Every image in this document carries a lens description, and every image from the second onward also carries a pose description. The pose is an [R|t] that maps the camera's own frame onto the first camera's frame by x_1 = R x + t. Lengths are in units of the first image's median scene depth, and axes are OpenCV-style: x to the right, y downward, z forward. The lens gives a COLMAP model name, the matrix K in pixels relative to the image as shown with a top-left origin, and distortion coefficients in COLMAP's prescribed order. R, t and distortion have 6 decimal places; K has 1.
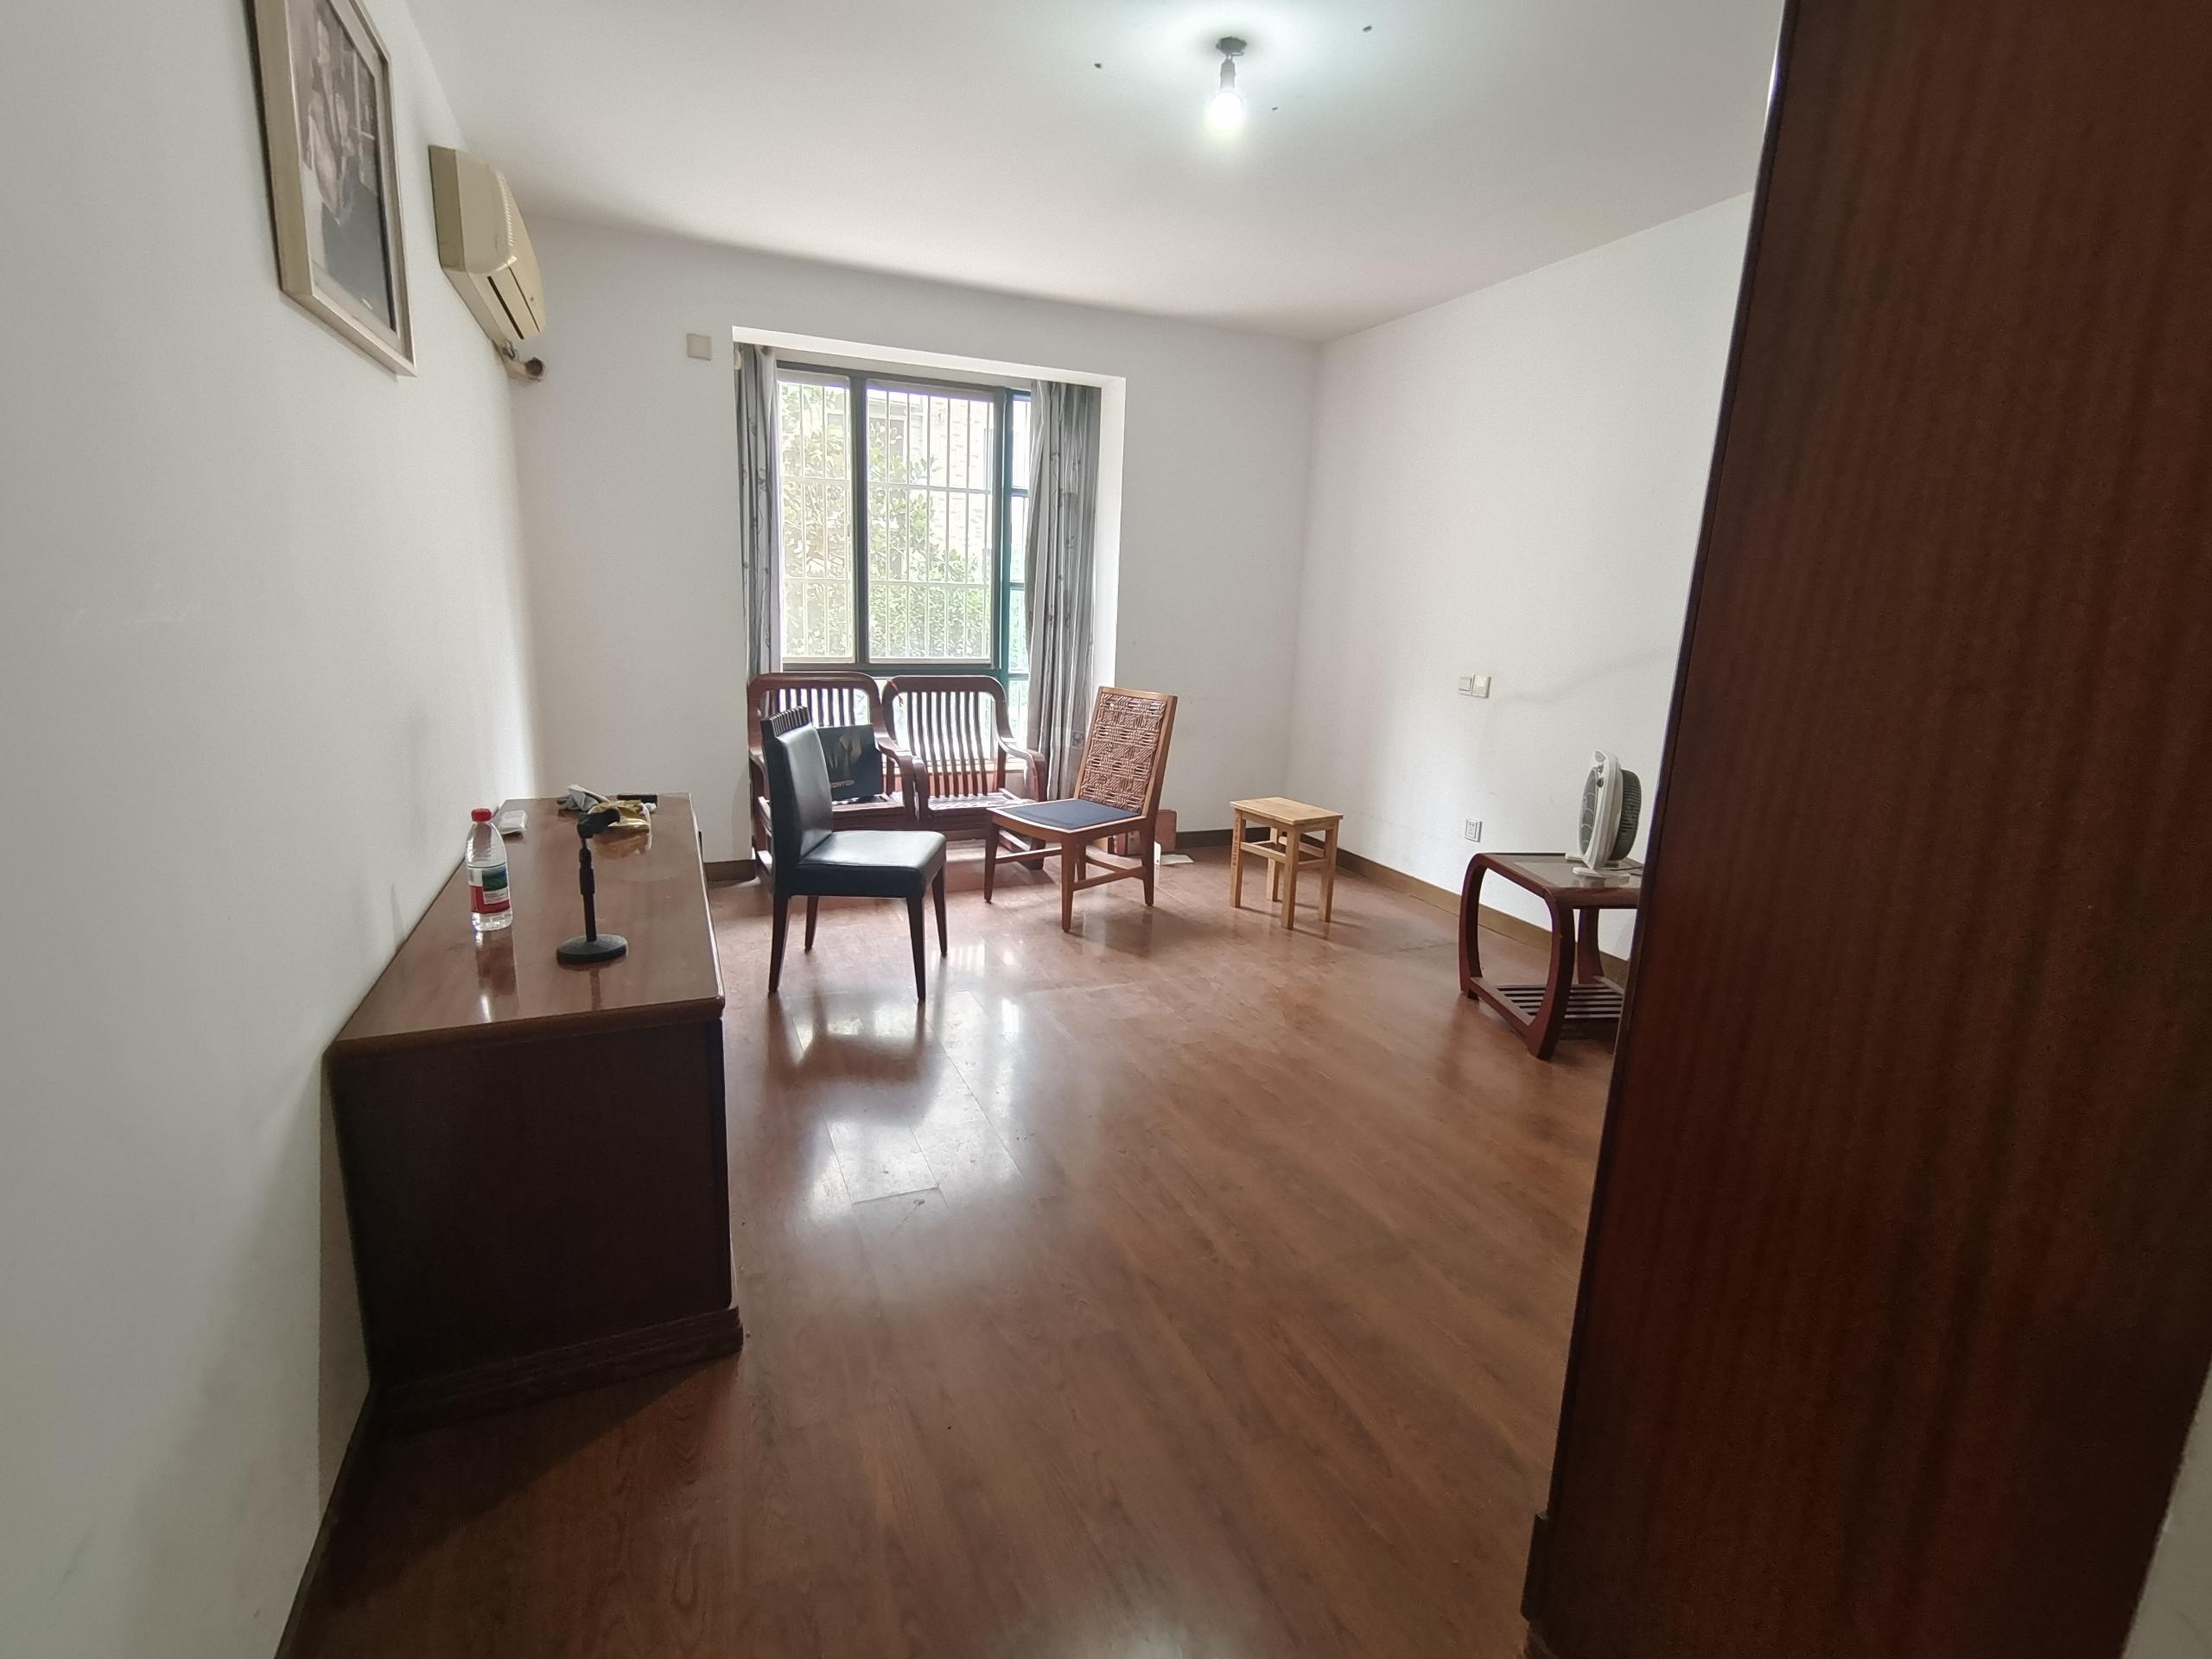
lens RADIAL K [[1018.3, 0, 1098.4], [0, 1018.3, 884.9], [0, 0, 1]] dist [0.032536, -0.008081]
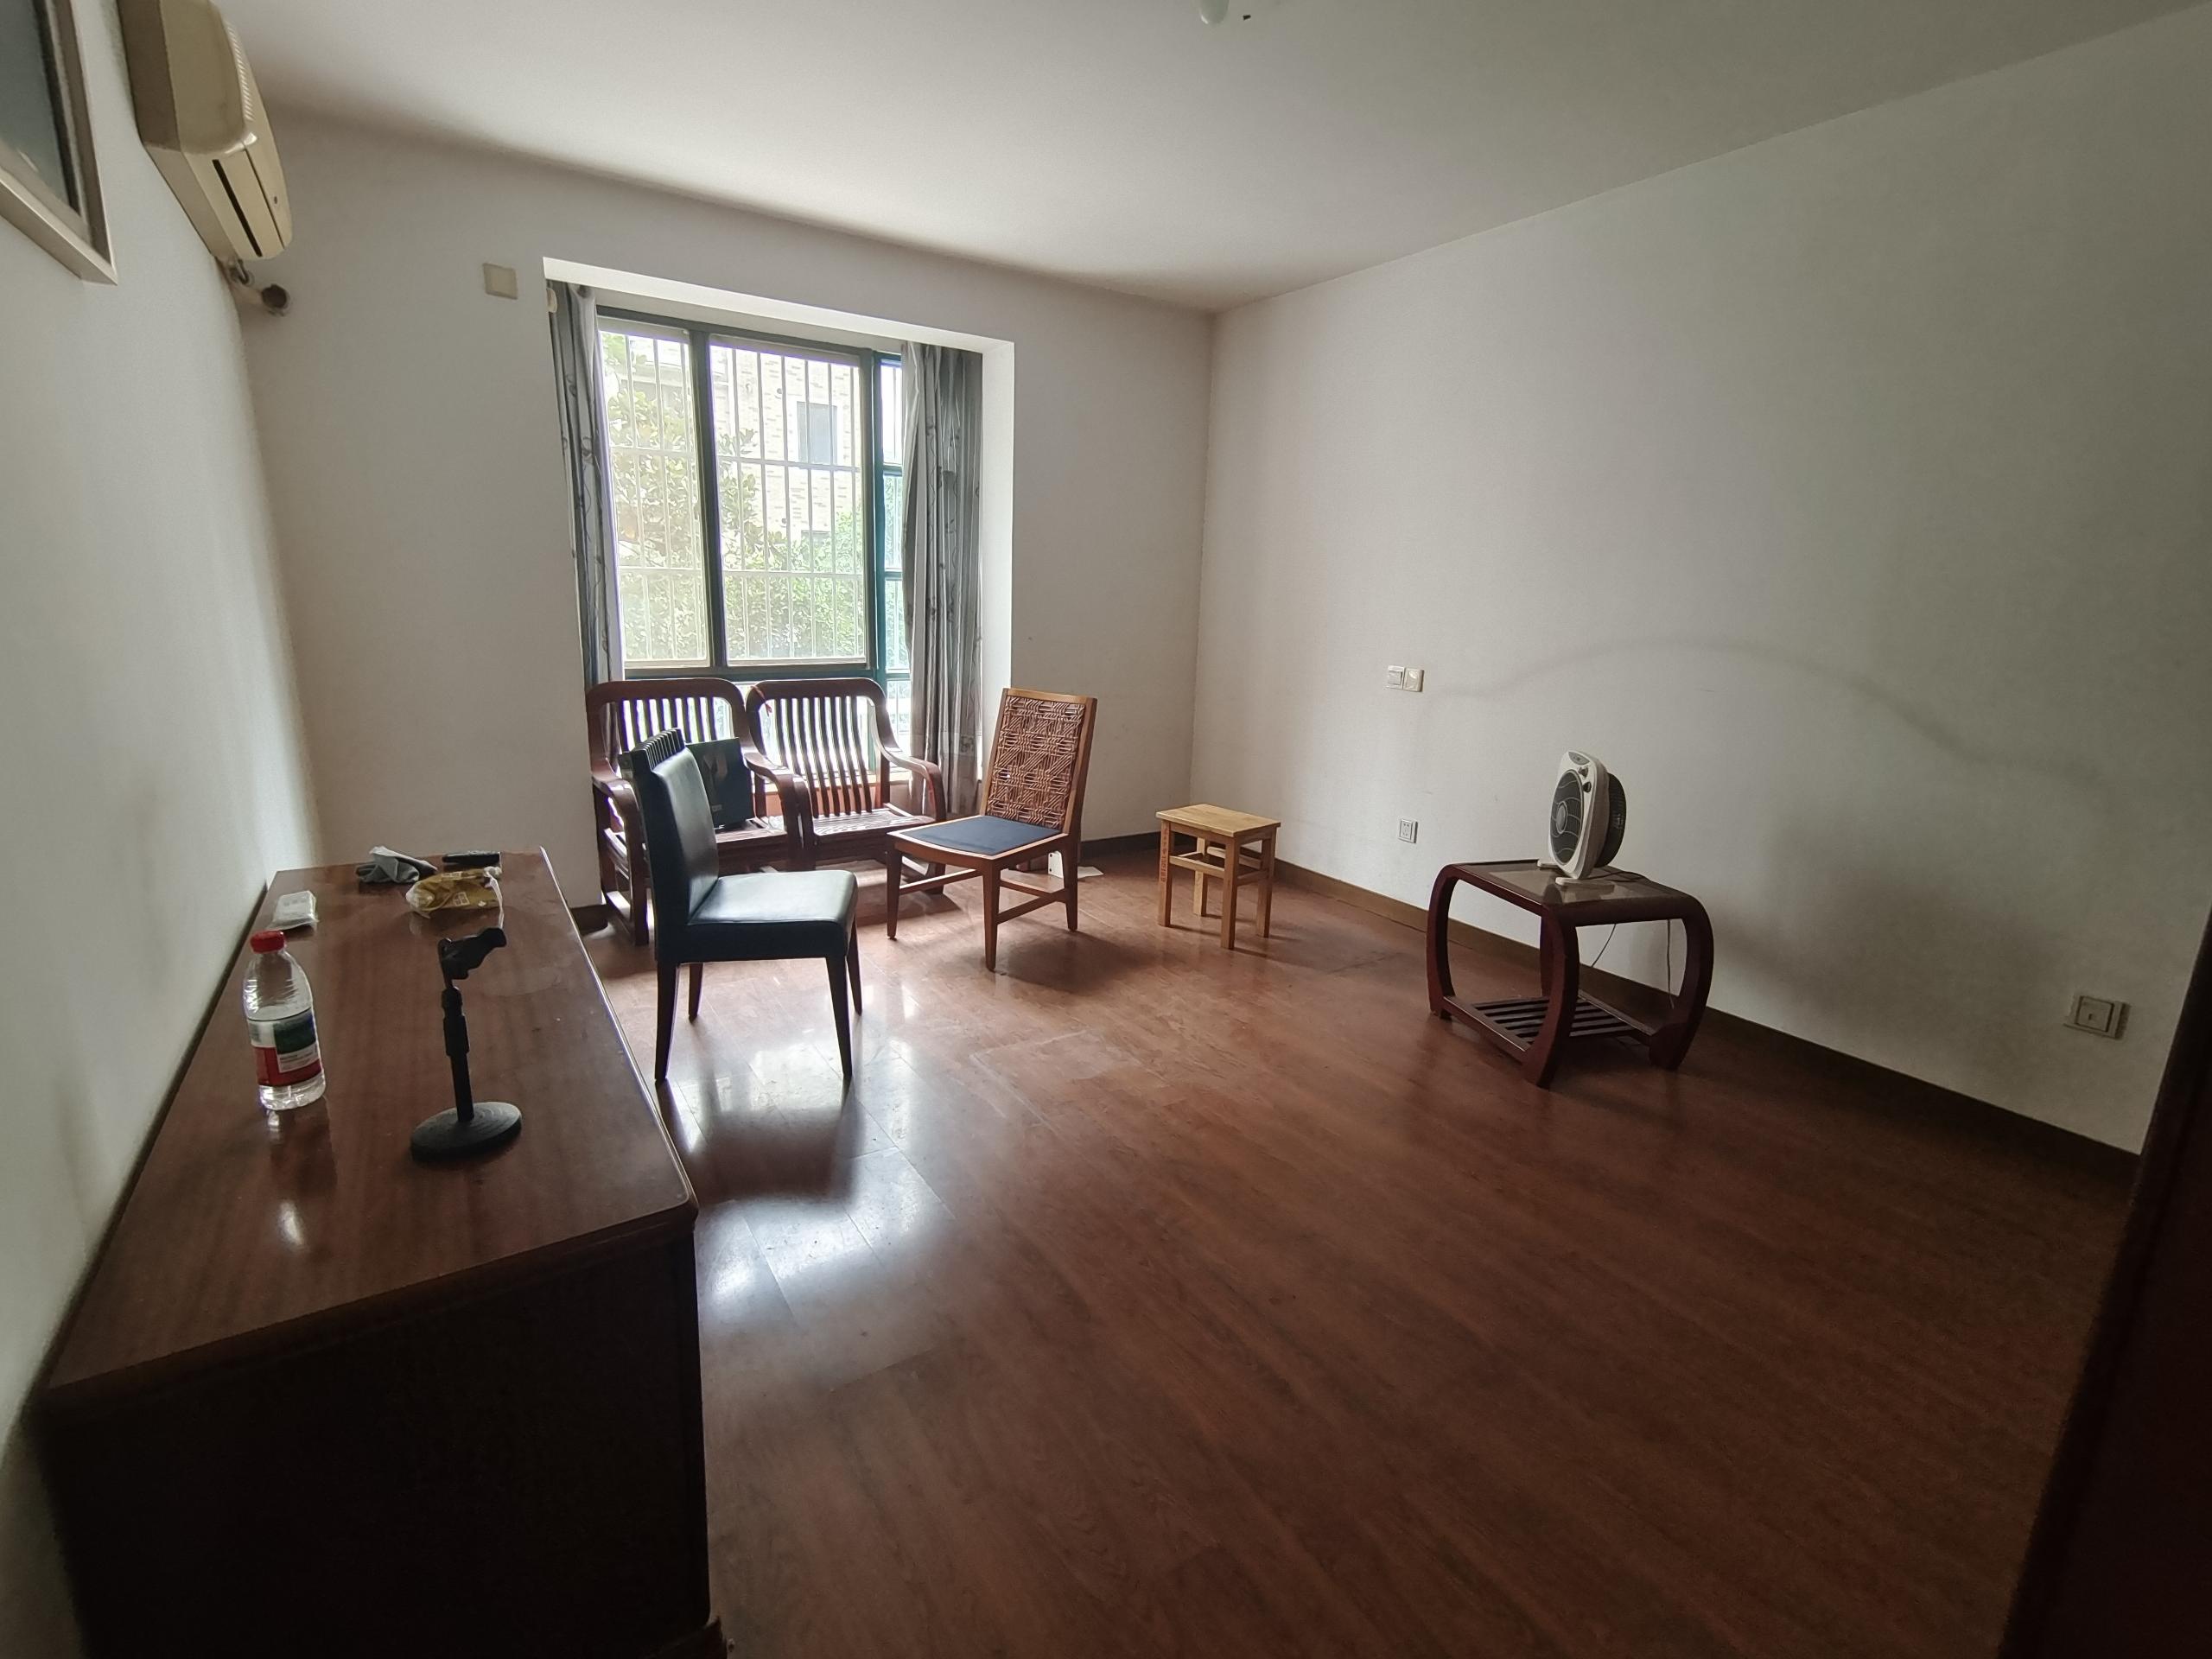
lens RADIAL K [[1018.3, 0, 1098.4], [0, 1018.3, 884.9], [0, 0, 1]] dist [0.032536, -0.008081]
pose [[0.985648, -0.054106, 0.159906, -0.072148], [0.052030, 0.998498, 0.017145, -0.035041], [-0.160593, -0.008579, 0.986983, 0.104820]]
